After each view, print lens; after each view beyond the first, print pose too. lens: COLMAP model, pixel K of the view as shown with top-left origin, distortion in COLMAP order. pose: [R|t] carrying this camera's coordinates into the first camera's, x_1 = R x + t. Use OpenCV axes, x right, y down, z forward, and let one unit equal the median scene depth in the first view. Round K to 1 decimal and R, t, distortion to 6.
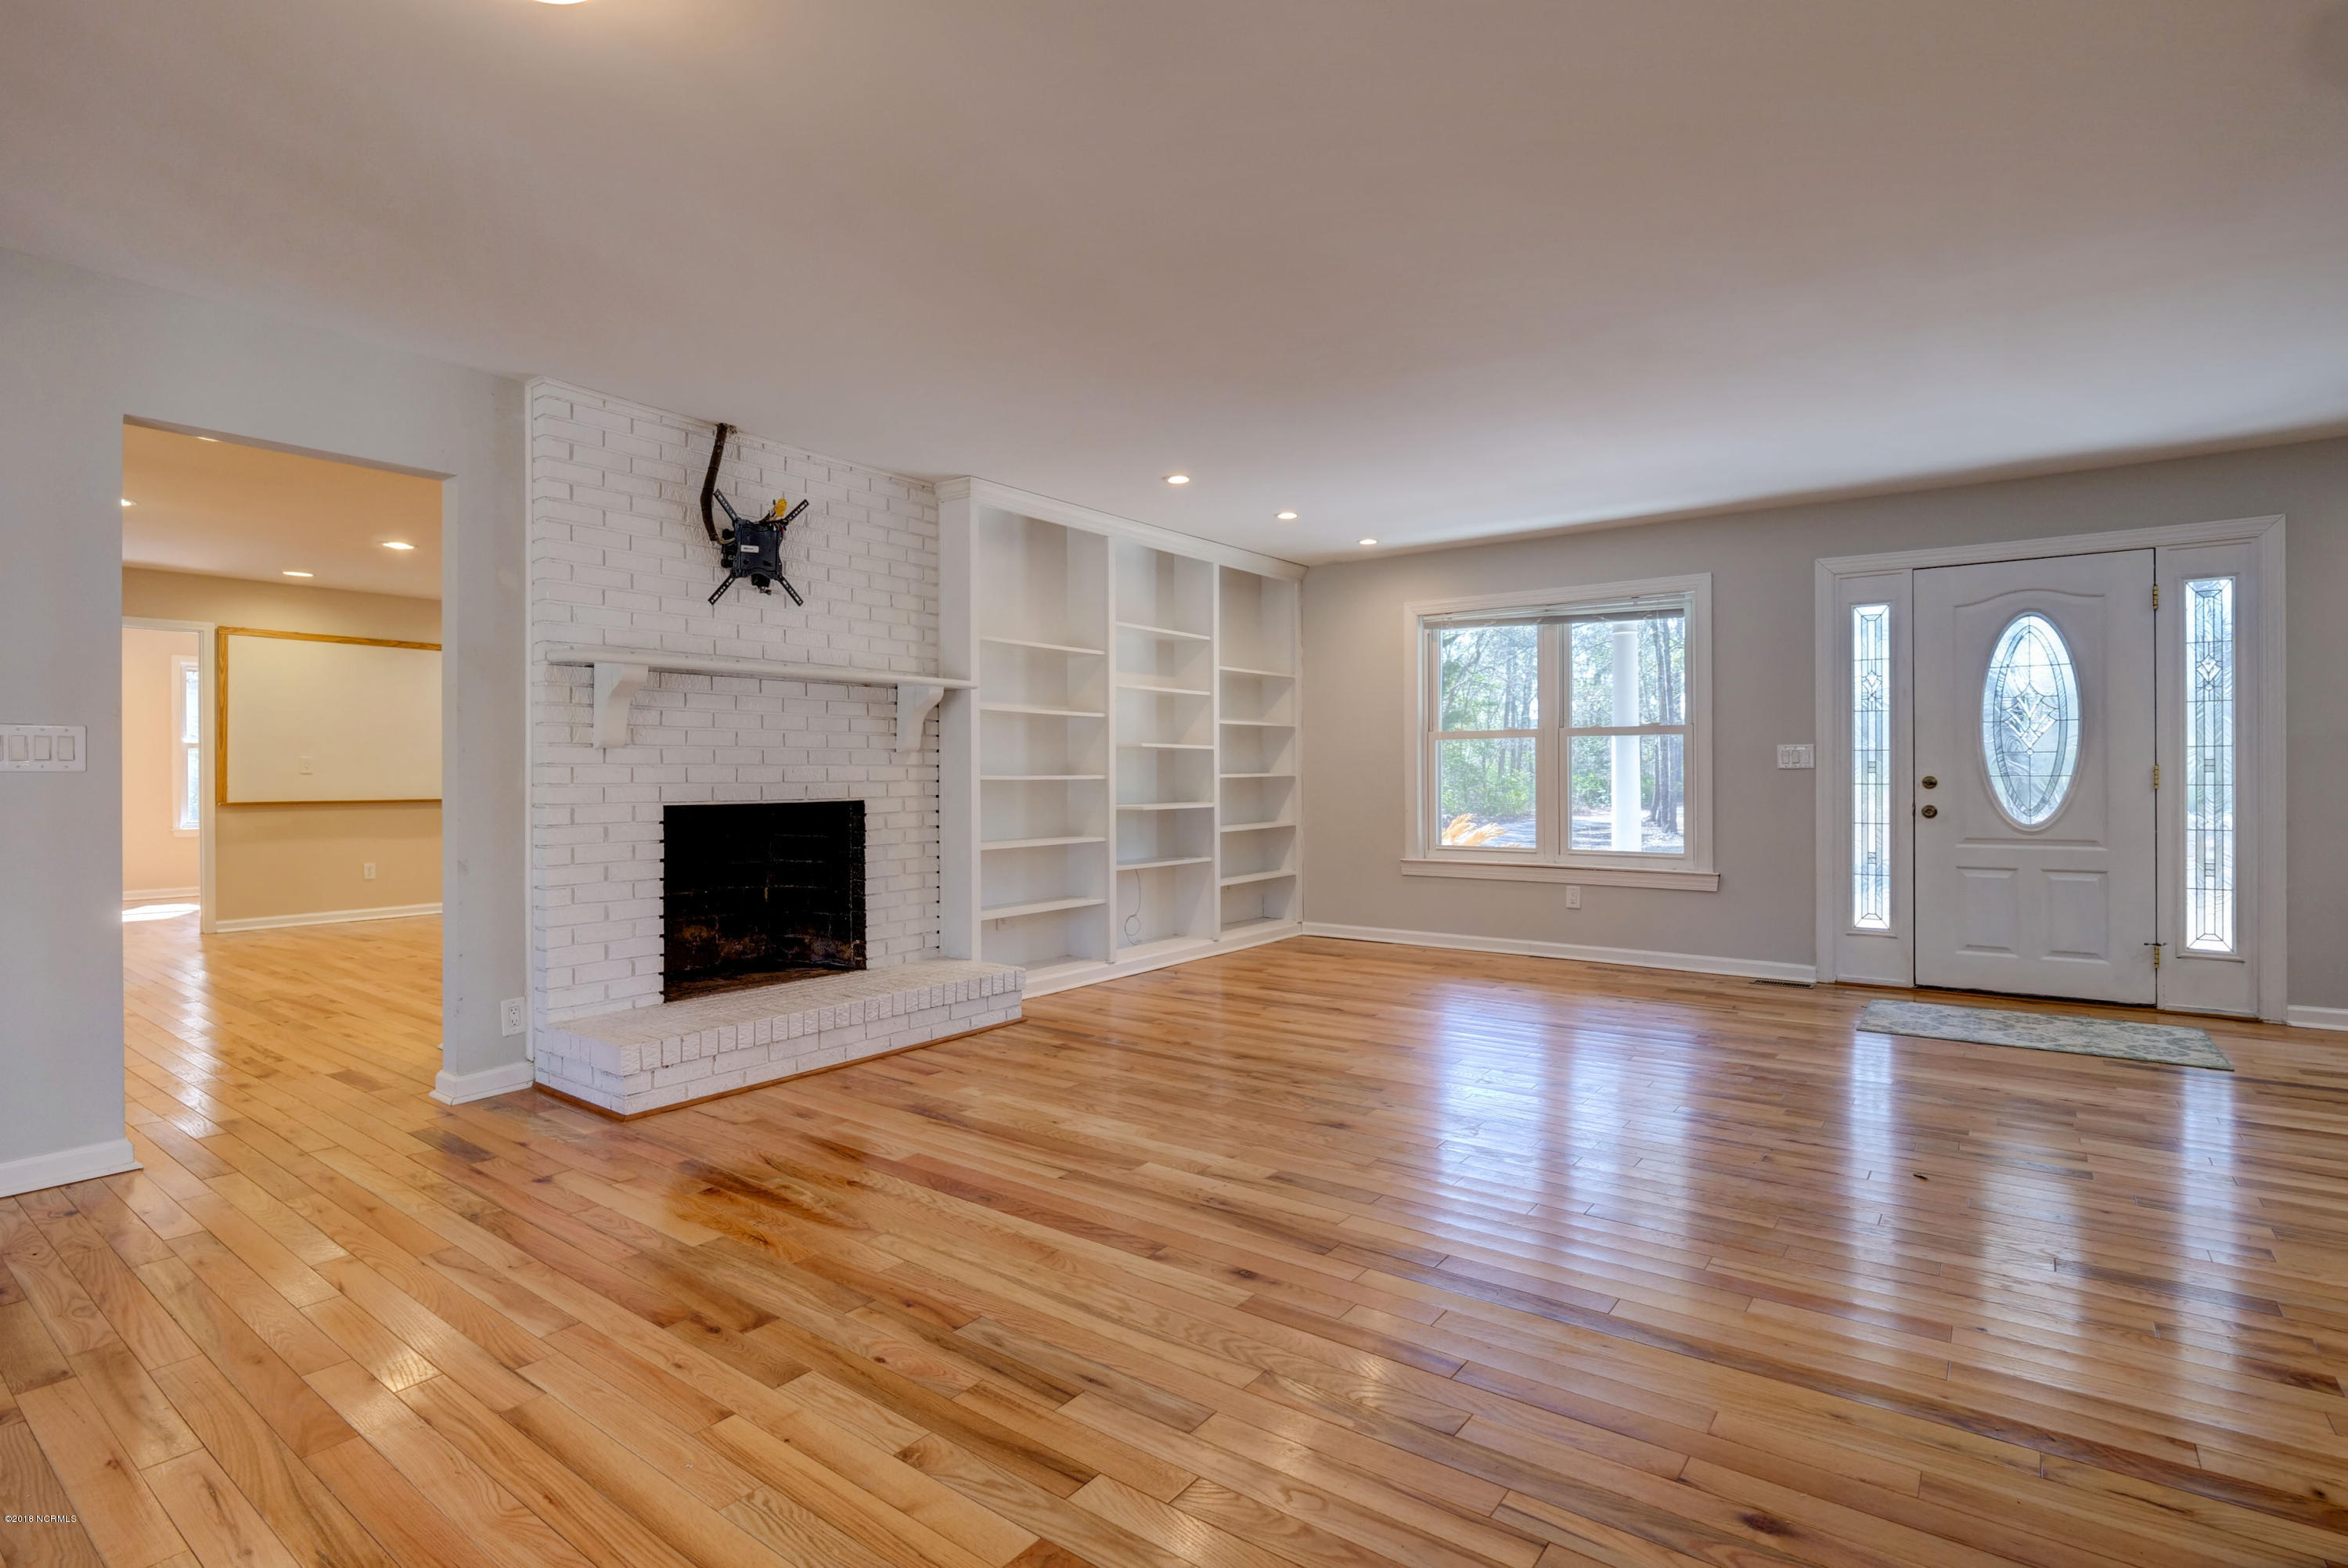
lens RADIAL K [[1142.2, 0, 1175.7], [0, 1142.2, 773.8], [0, 0, 1]] dist [-0.012449, -0.001415]
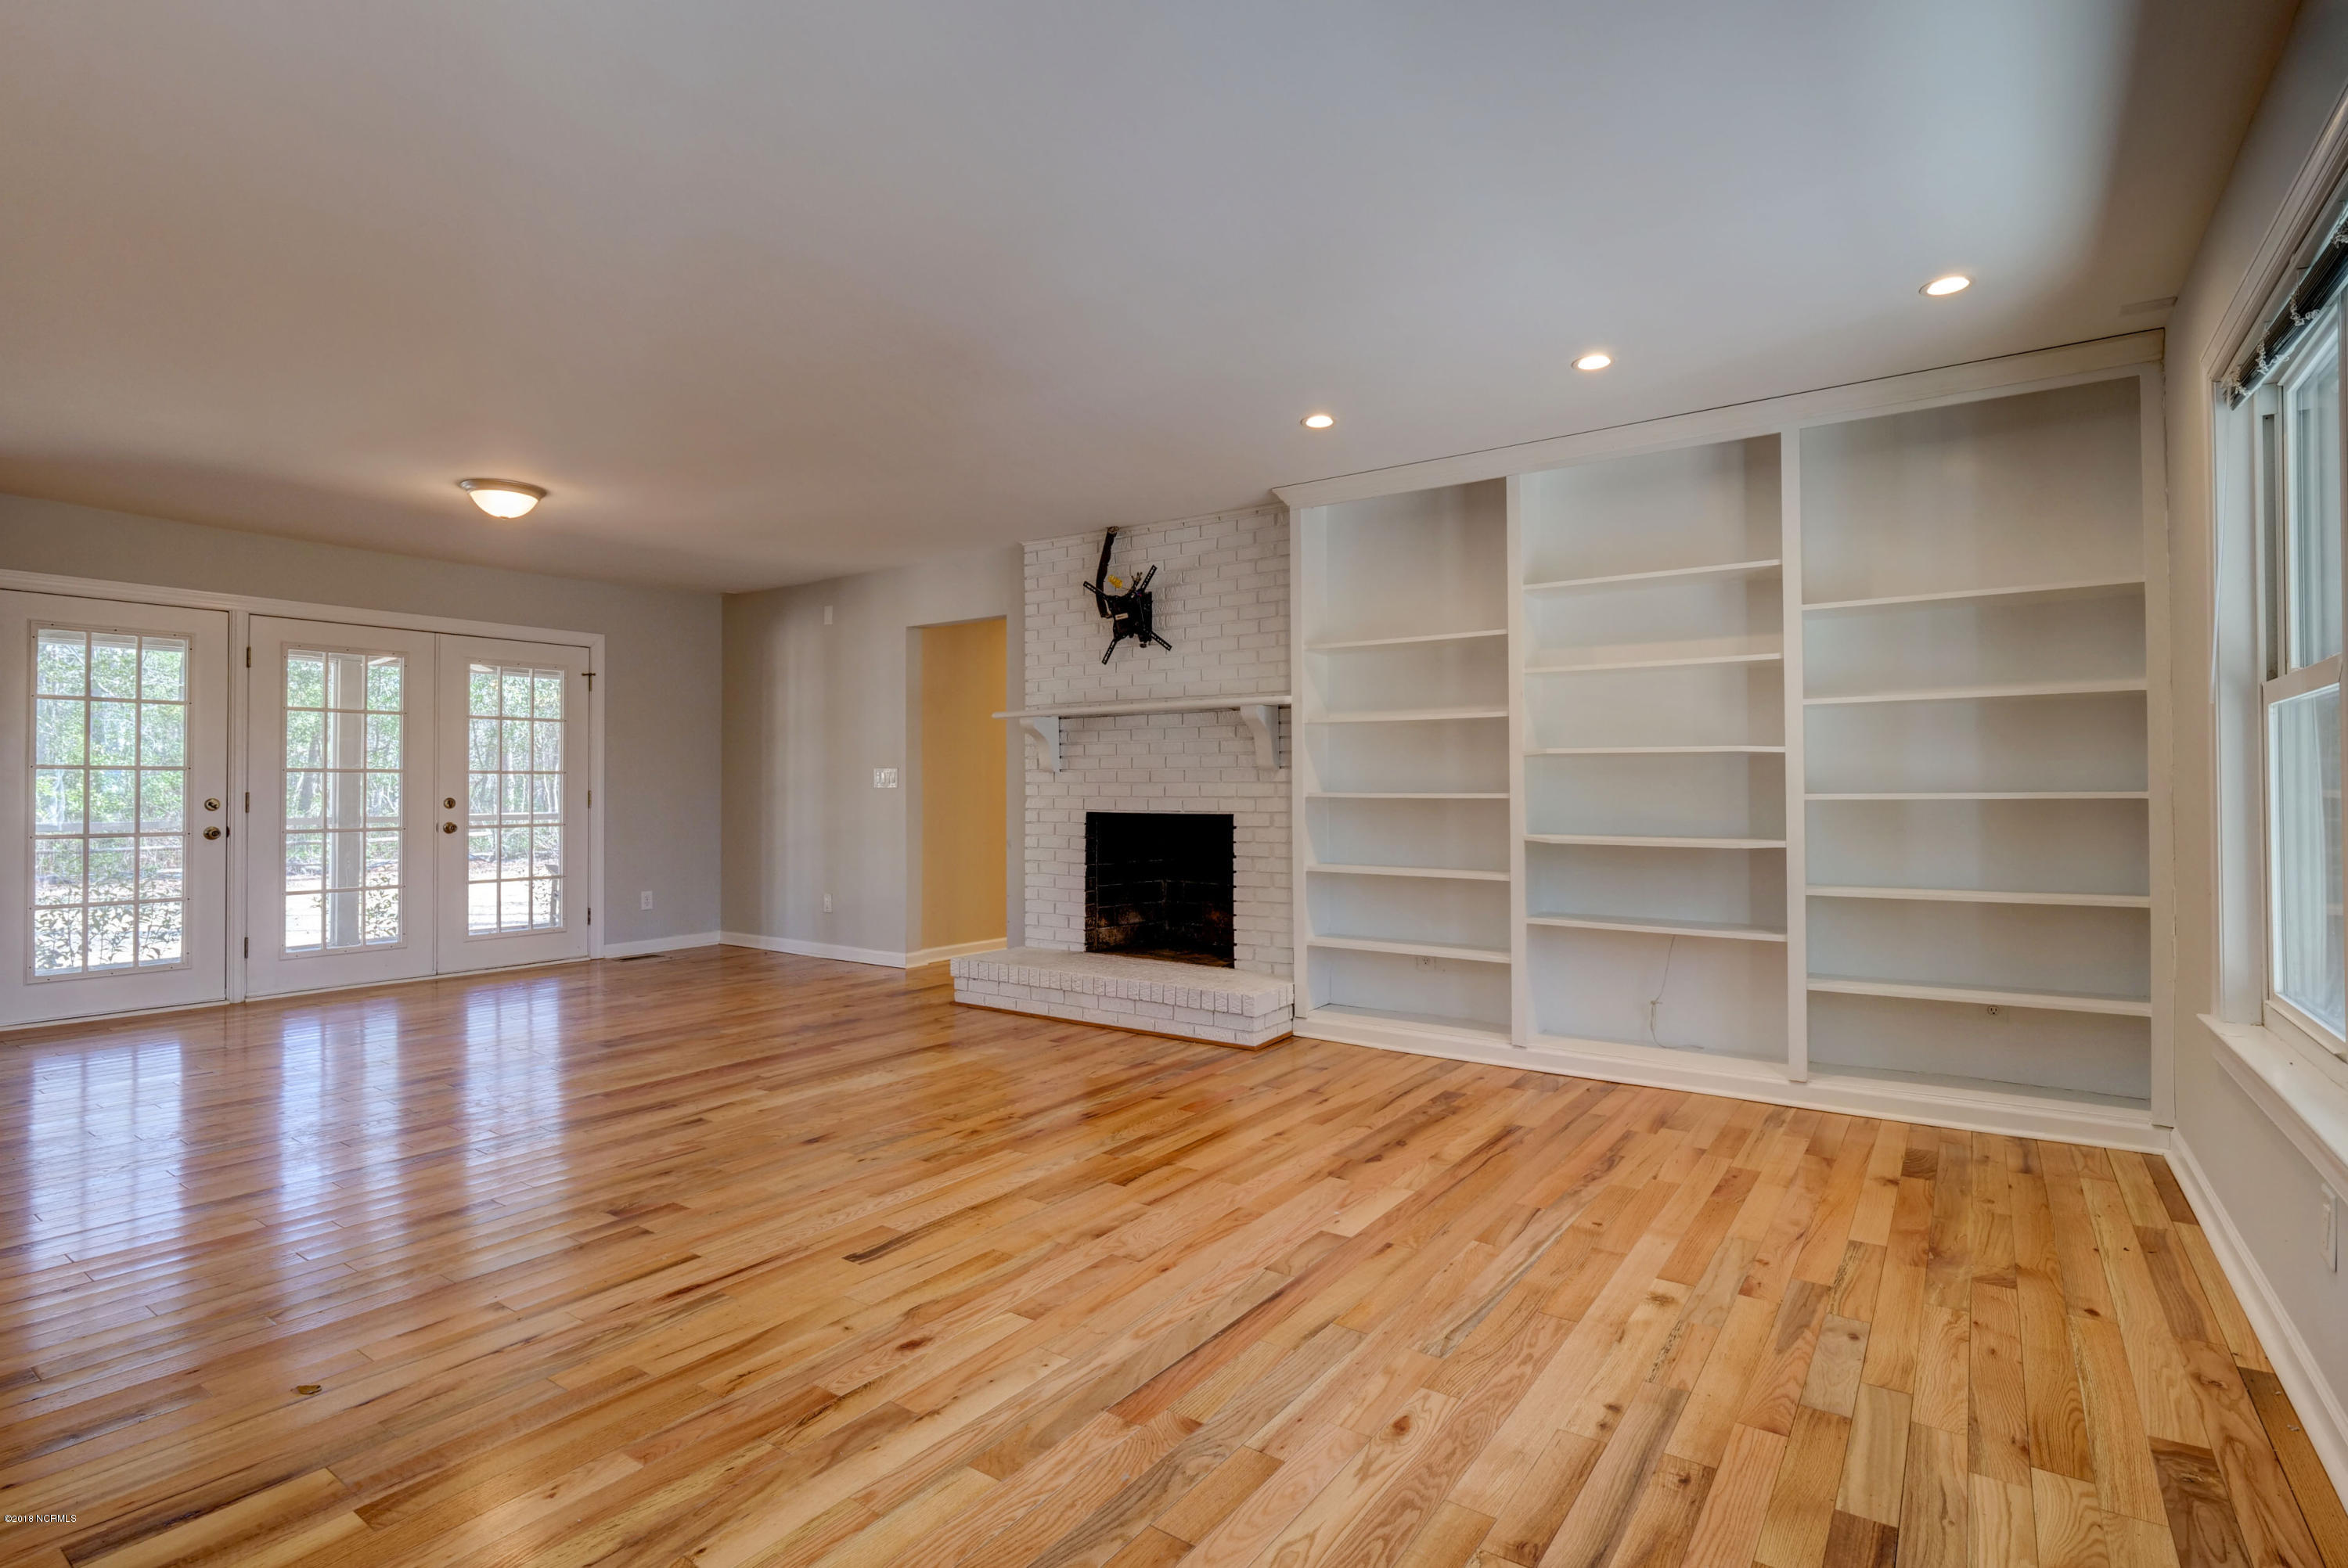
lens RADIAL K [[1142.2, 0, 1175.7], [0, 1142.2, 773.8], [0, 0, 1]] dist [-0.012449, -0.001415]
pose [[0.031498, -0.006400, -0.999483, 0.893950], [0.001281, 0.999979, -0.006363, -0.009736], [0.999503, -0.001080, 0.031506, 0.983760]]
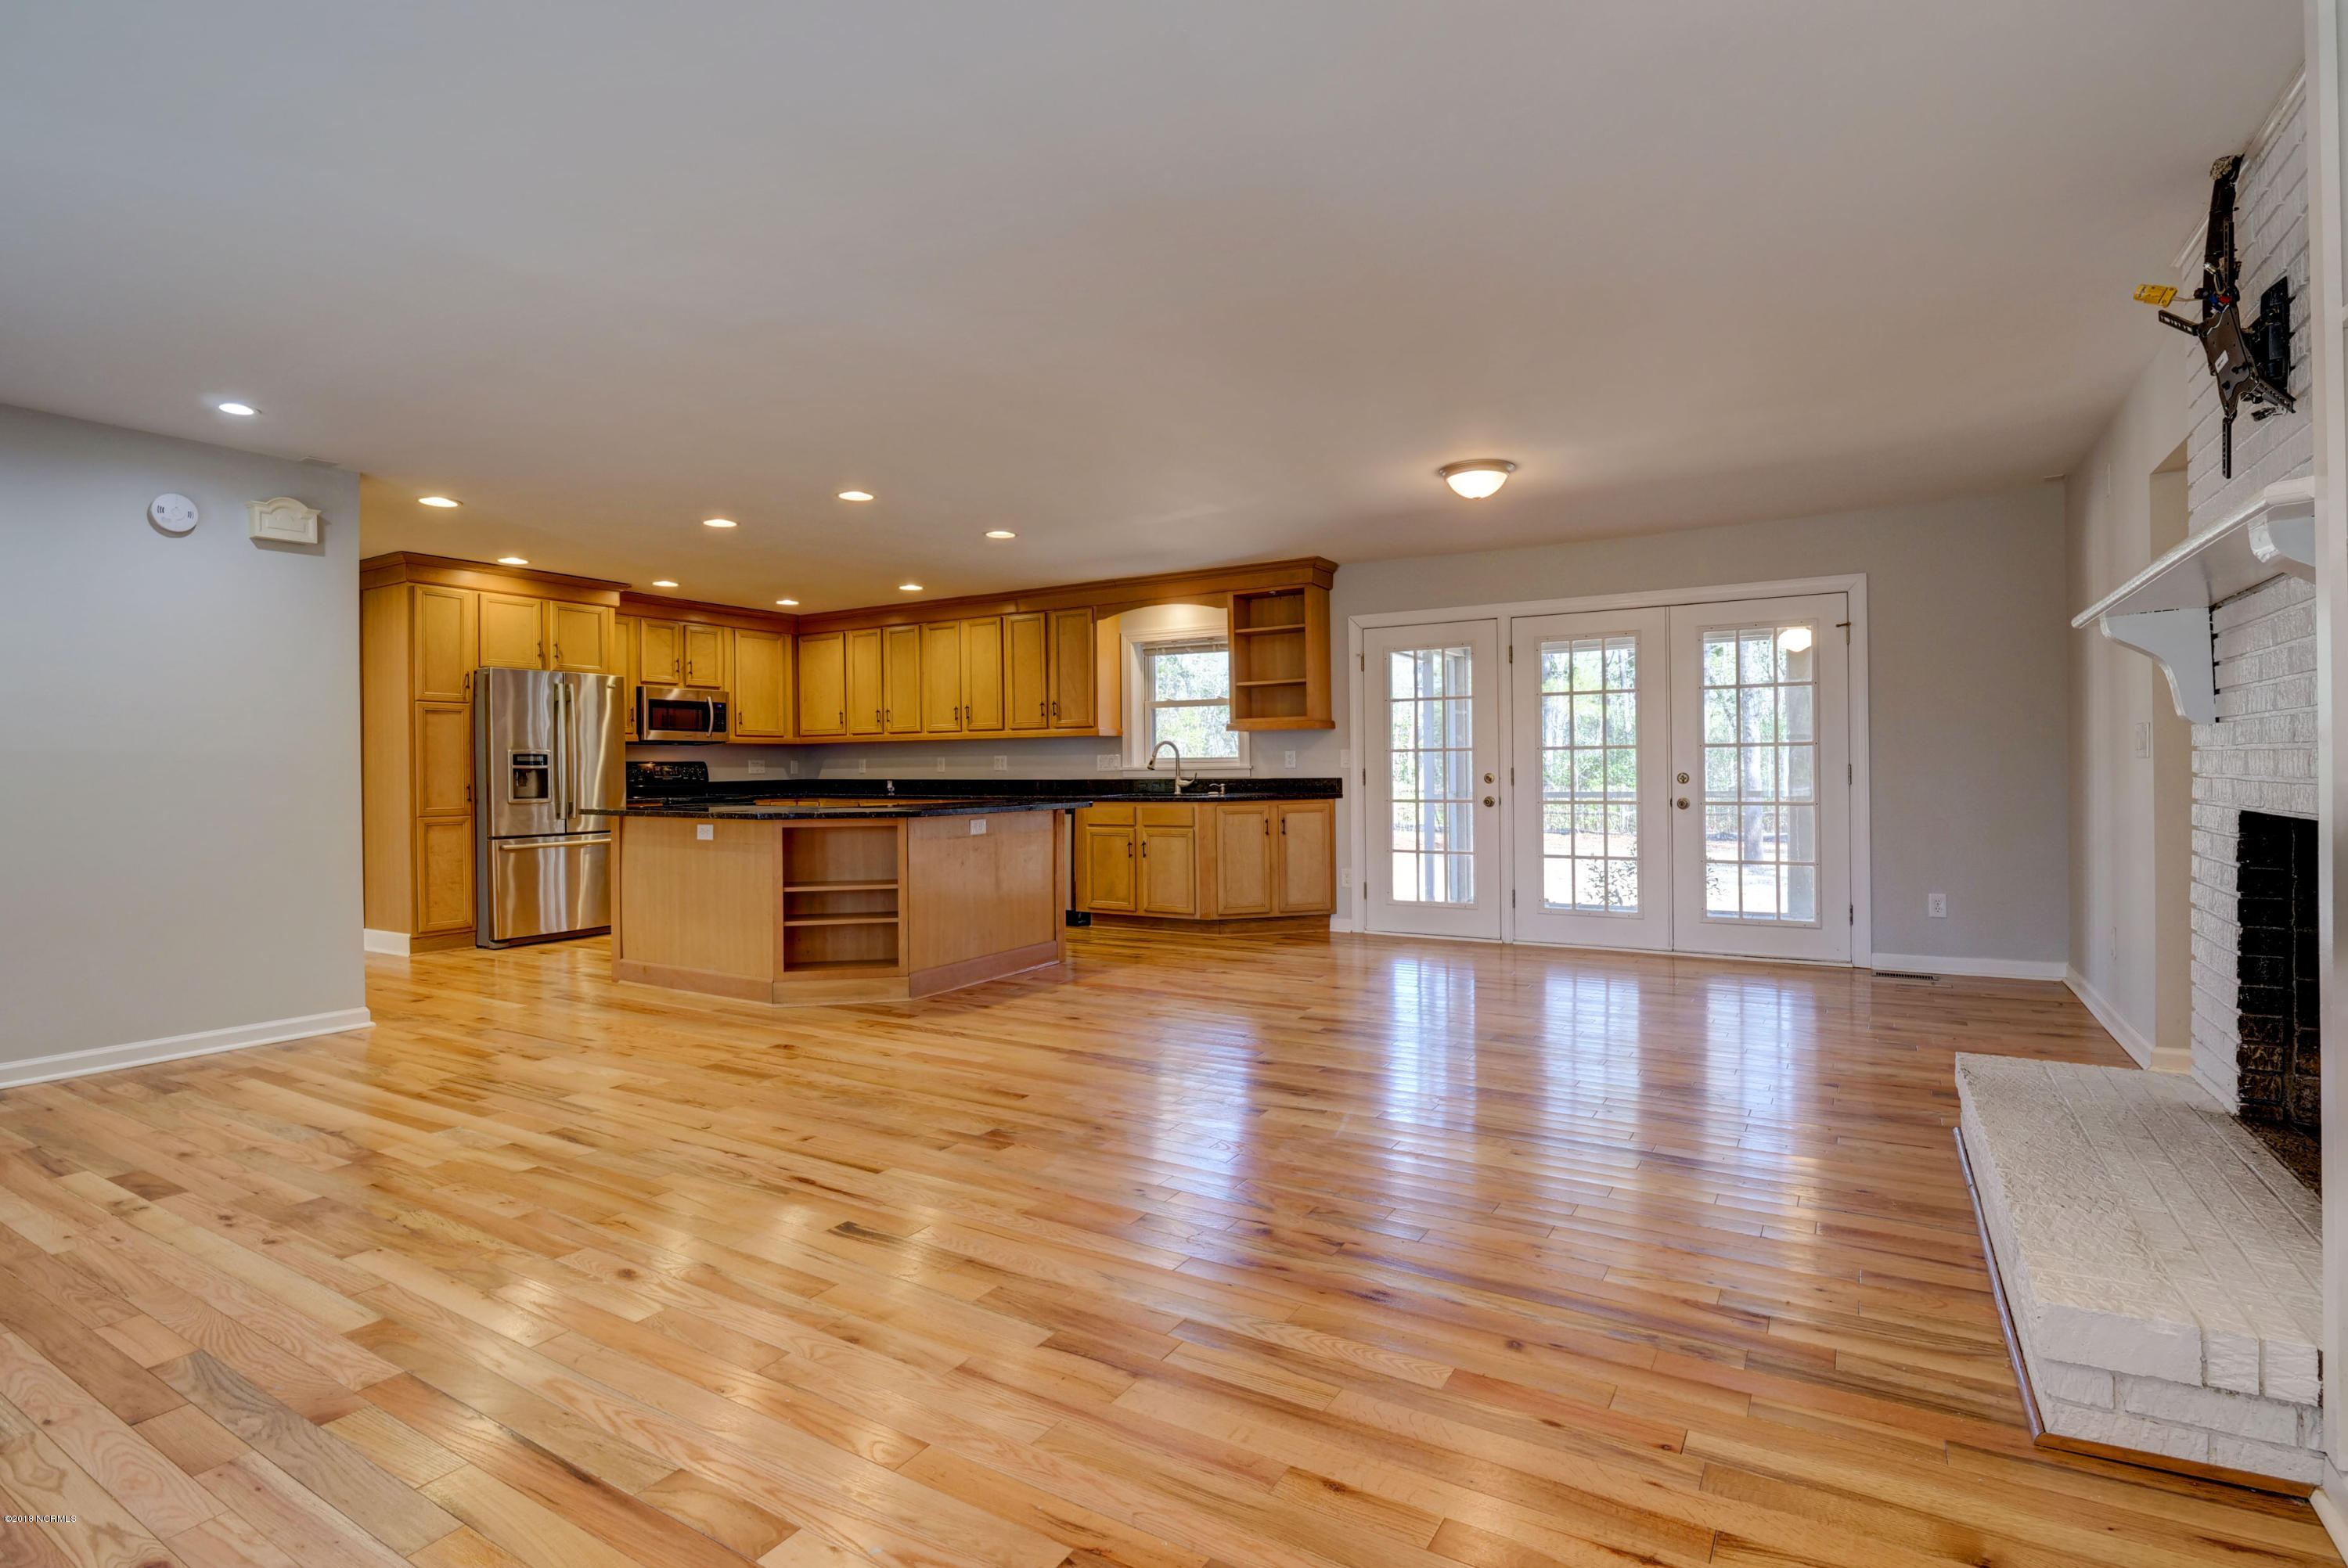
lens RADIAL K [[1142.2, 0, 1175.7], [0, 1142.2, 773.8], [0, 0, 1]] dist [-0.012449, -0.001415]
pose [[-0.994794, 0.015819, -0.100667, 0.192037], [0.015476, 0.999871, 0.004187, -0.003863], [0.100720, 0.002608, -0.994911, 1.448427]]
